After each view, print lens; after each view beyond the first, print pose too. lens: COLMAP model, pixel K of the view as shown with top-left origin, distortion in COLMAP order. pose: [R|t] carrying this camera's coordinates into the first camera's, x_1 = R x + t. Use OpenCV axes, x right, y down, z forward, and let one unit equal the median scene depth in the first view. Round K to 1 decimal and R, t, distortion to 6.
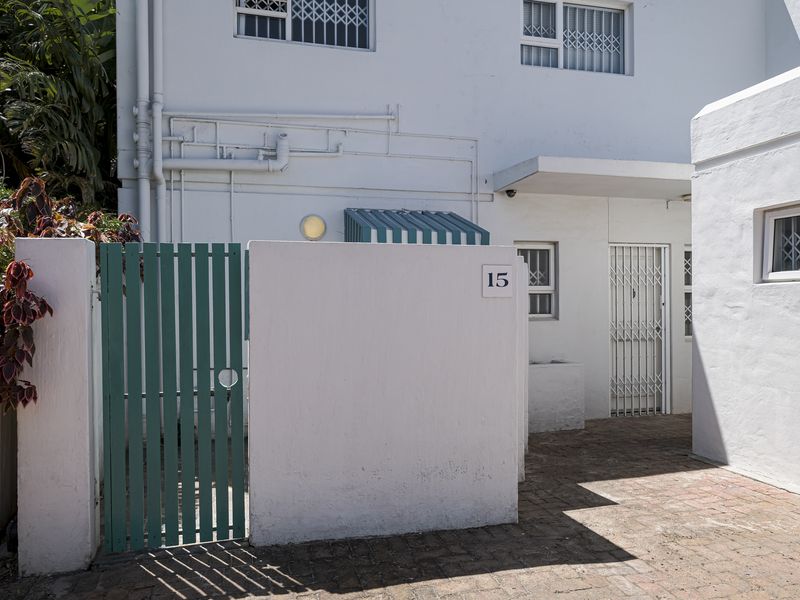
lens RADIAL K [[608.9, 0, 400.0], [0, 608.9, 300.0], [0, 0, 1]] dist [-0.002249, -0.004926]
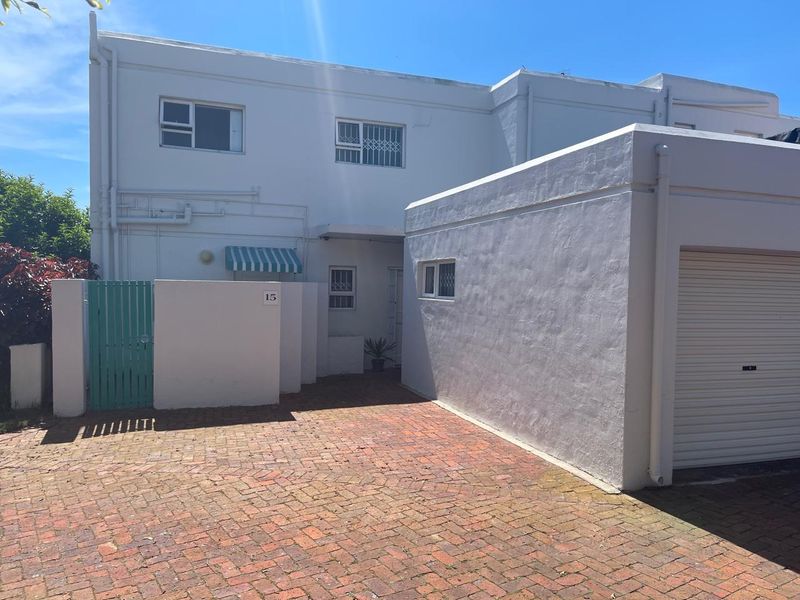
lens RADIAL K [[586.2, 0, 400.0], [0, 586.2, 300.0], [0, 0, 1]] dist [0.038639, -0.001679]
pose [[0.997556, 0.014622, 0.068327, 0.304960], [-0.016984, 0.999274, 0.034107, -0.065766], [-0.067778, -0.035184, 0.997080, -0.747615]]
